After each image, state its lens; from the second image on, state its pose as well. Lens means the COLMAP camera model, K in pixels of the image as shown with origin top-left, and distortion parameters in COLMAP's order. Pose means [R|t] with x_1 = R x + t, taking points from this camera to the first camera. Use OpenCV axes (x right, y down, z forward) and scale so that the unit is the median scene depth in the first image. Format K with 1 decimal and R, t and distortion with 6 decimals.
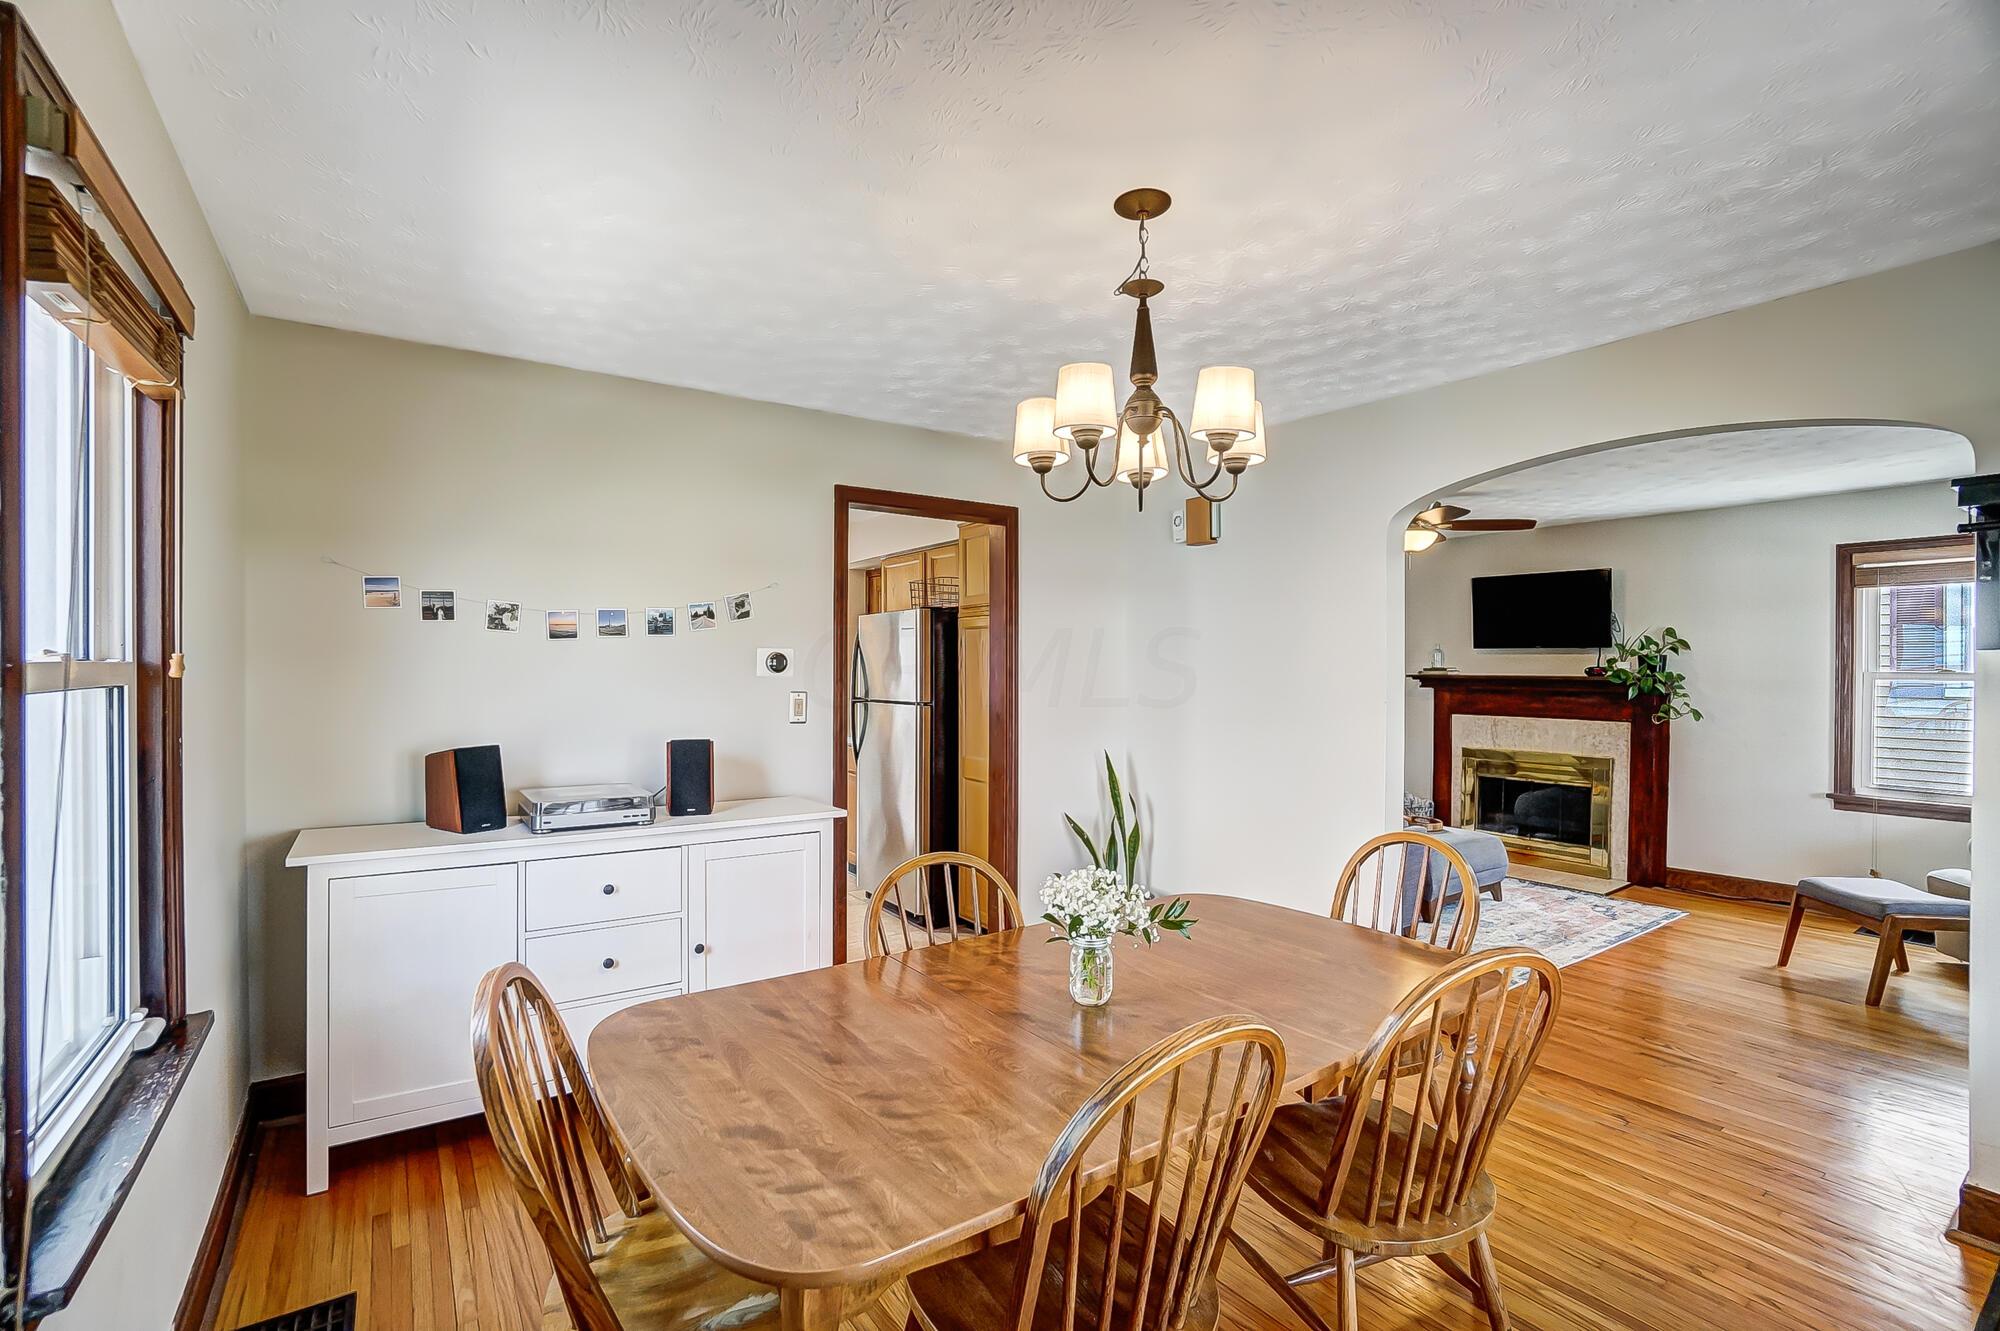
lens RADIAL K [[870.6, 0, 971.5], [0, 870.6, 665.5], [0, 0, 1]] dist [-0.041898, 0.009719]
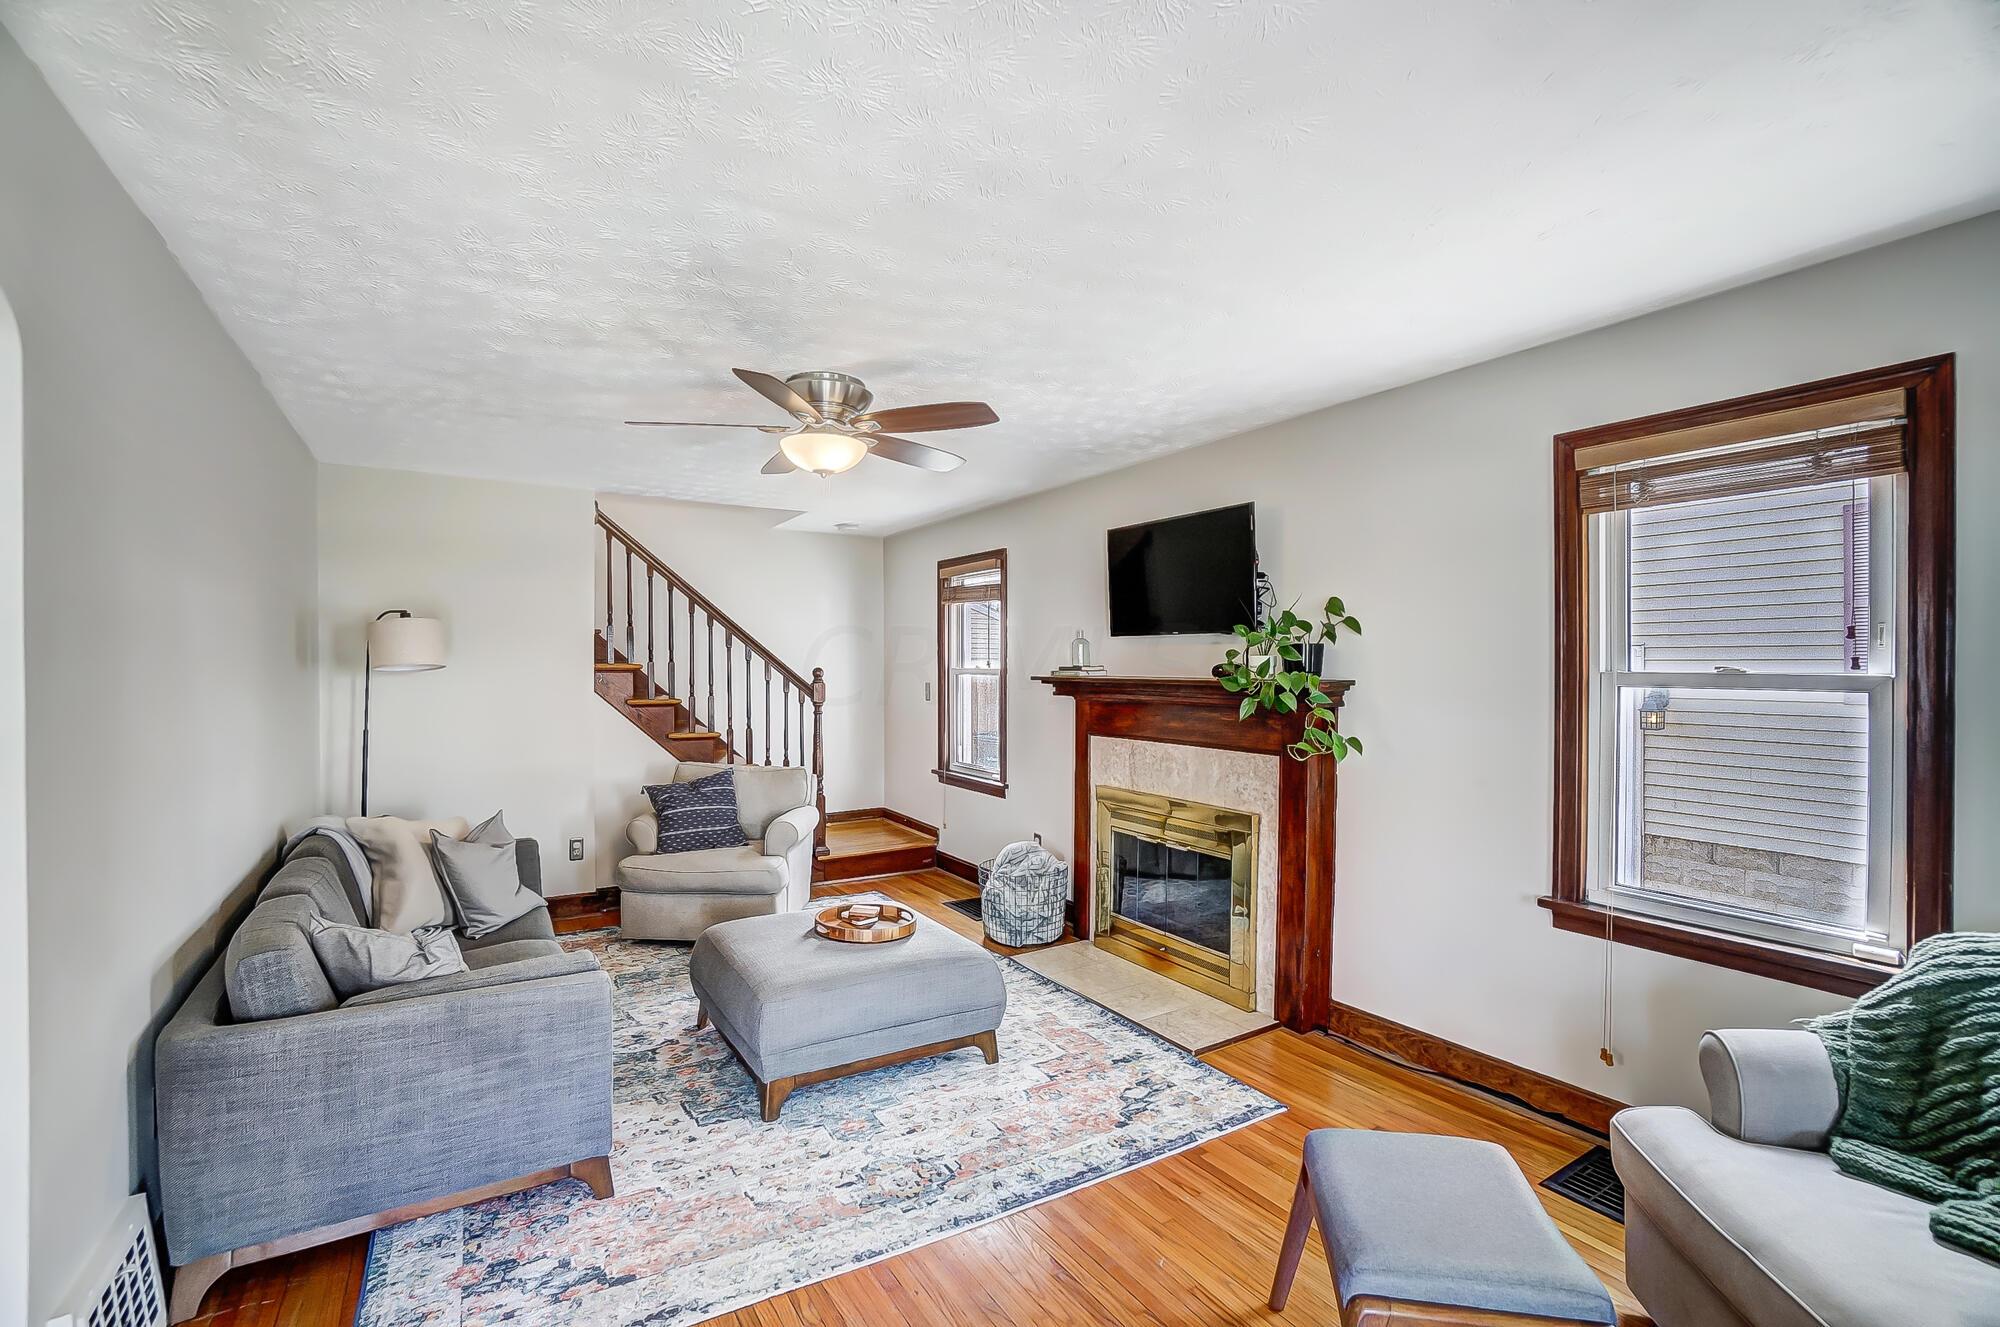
lens RADIAL K [[870.6, 0, 971.5], [0, 870.6, 663.5], [0, 0, 1]] dist [-0.041898, 0.009719]
pose [[0.998621, -0.005182, -0.052239, 0.601251], [0.005105, 0.999986, -0.001620, 0.001237], [0.052247, 0.001352, 0.998633, 0.383551]]
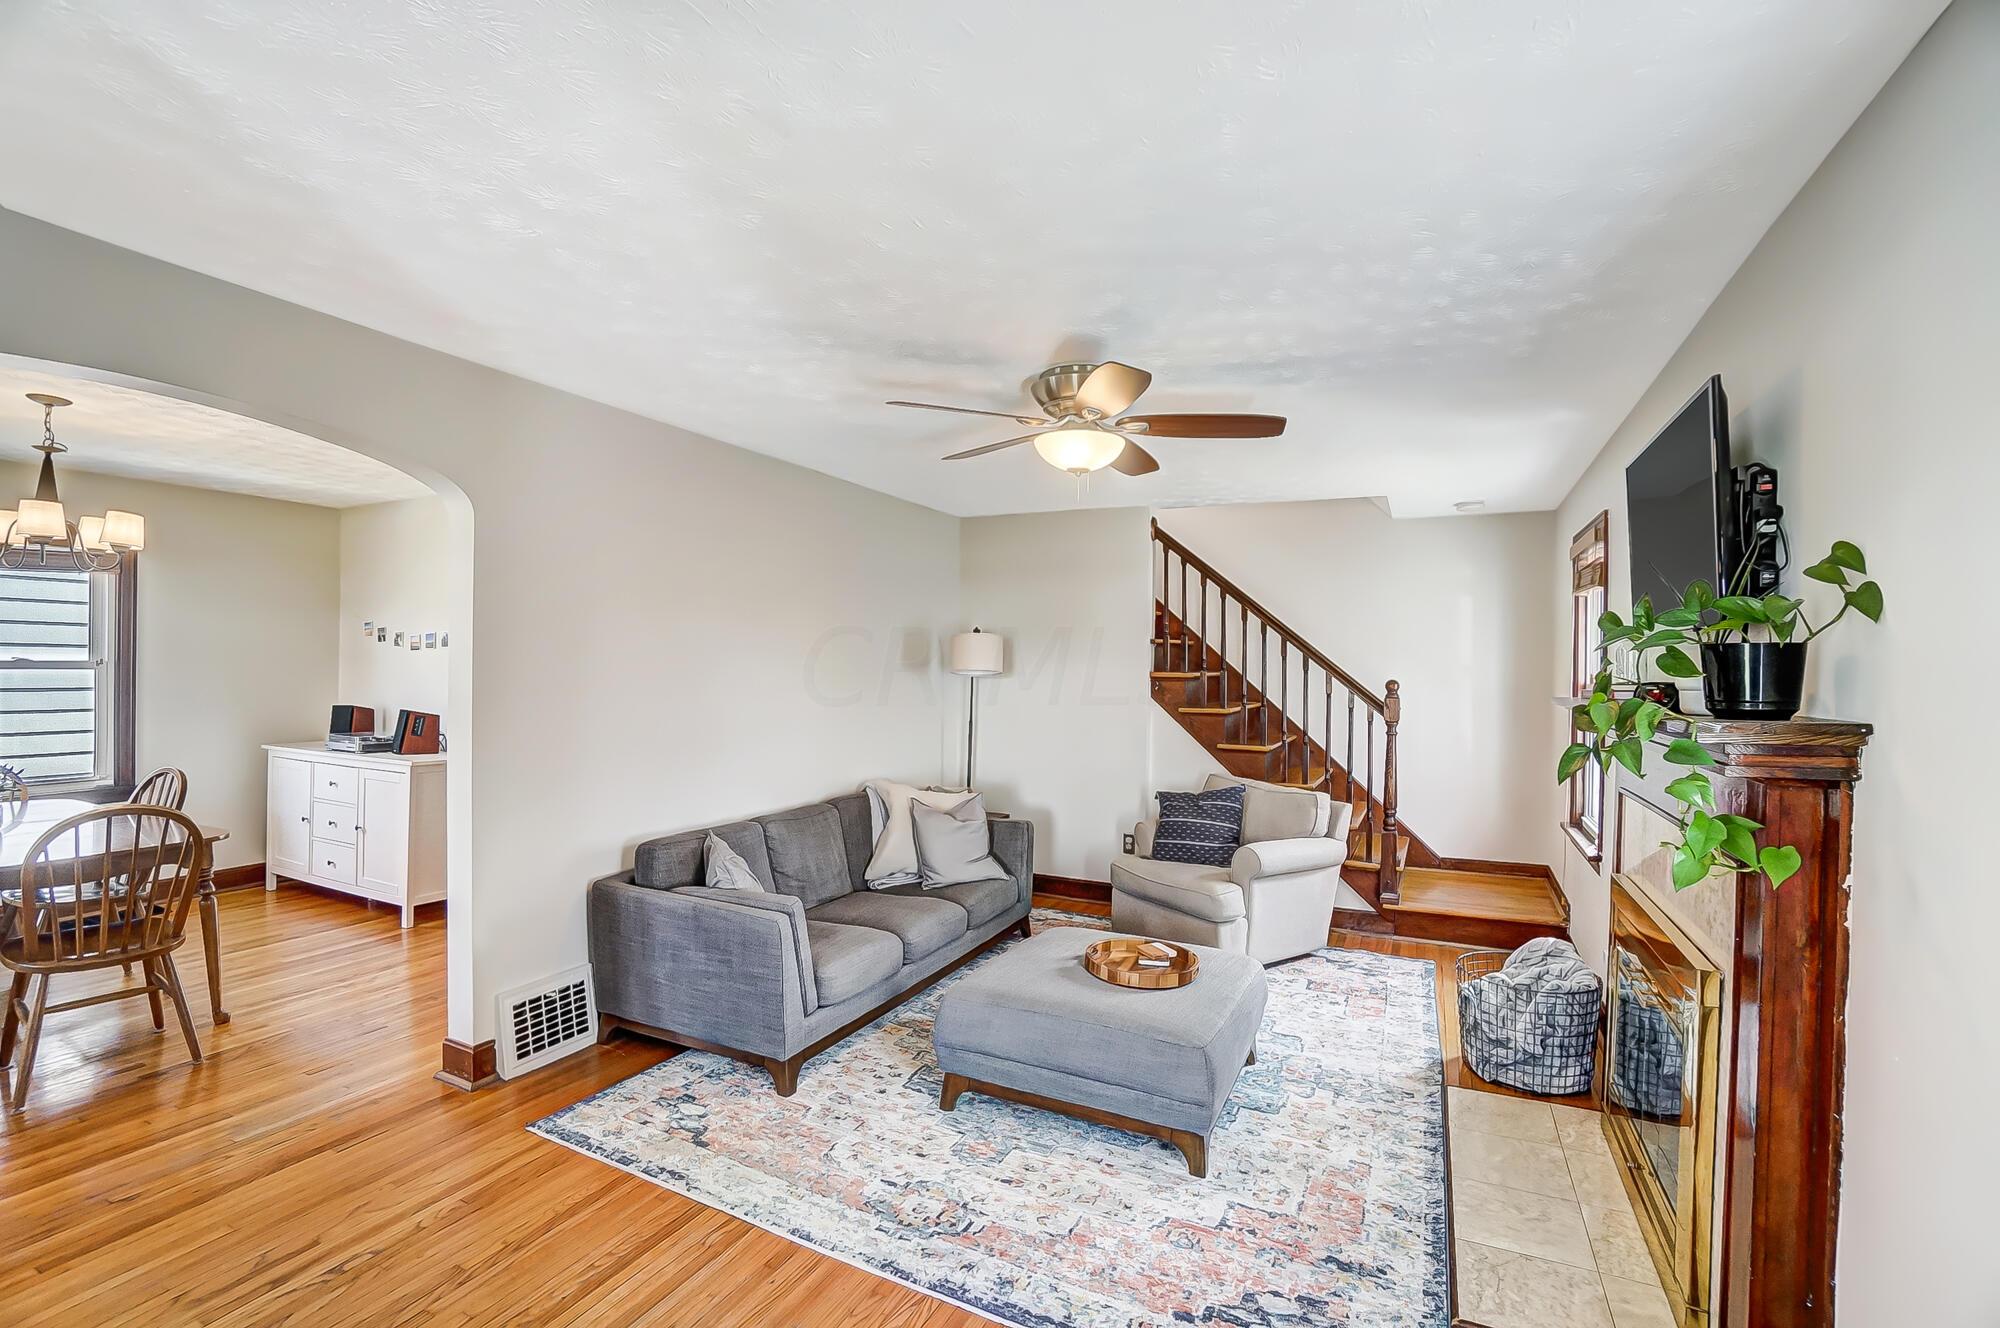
lens RADIAL K [[885.3, 0, 1000.0], [0, 885.3, 664.0], [0, 0, 1]] dist [-0.068339, 0.024433]
pose [[0.507436, -0.002219, -0.861686, 0.919804], [-0.010209, 0.999911, -0.008587, -0.000187], [0.861629, 0.013154, 0.507368, 0.627299]]
